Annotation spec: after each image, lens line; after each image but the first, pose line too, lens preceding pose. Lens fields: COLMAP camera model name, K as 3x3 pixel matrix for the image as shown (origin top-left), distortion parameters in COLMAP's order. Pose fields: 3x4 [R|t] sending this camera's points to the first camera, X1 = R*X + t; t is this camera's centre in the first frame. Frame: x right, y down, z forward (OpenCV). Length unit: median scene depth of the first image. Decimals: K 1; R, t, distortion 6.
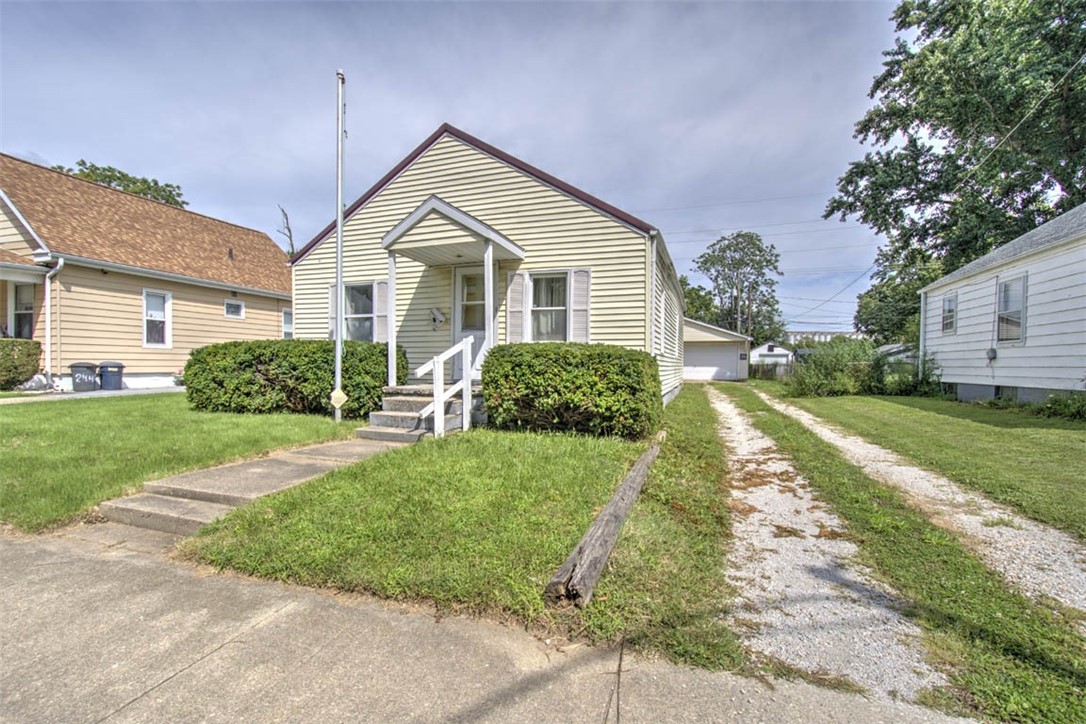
lens RADIAL K [[460.3, 0, 541.2], [0, 460.3, 372.9], [0, 0, 1]] dist [0.004334, -0.006876]
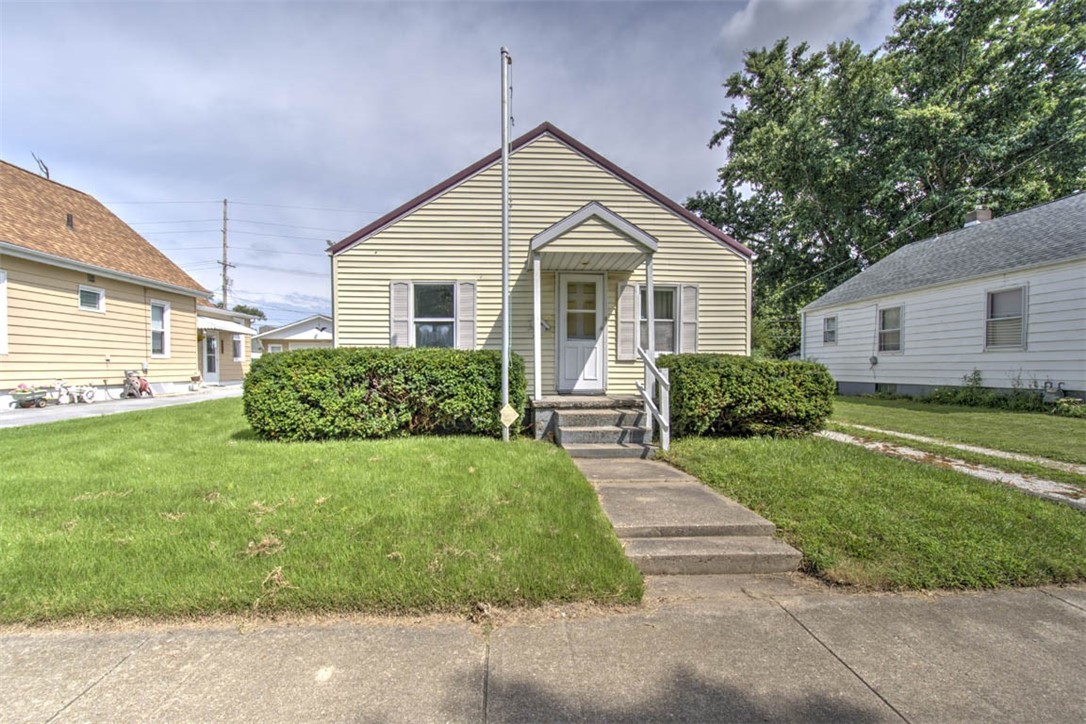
lens RADIAL K [[463.6, 0, 536.4], [0, 463.6, 373.6], [0, 0, 1]] dist [0.001412, -0.000604]
pose [[0.924330, -0.014406, 0.381321, -0.643645], [0.015760, 0.999876, -0.000429, -0.021516], [-0.381267, 0.006407, 0.924443, 0.130861]]
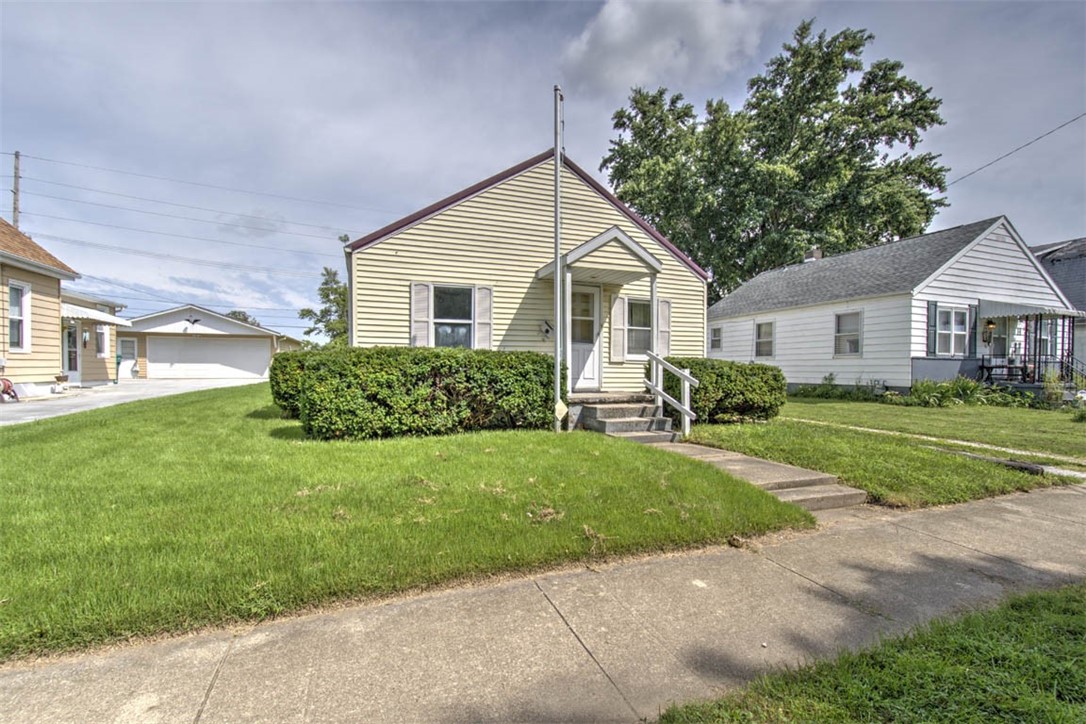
lens RADIAL K [[463.6, 0, 536.4], [0, 463.6, 373.6], [0, 0, 1]] dist [0.001412, -0.000604]
pose [[0.774453, -0.011320, 0.632530, -0.988799], [0.012526, 0.999918, 0.002558, -0.024126], [-0.632507, 0.005942, 0.774532, 0.214281]]
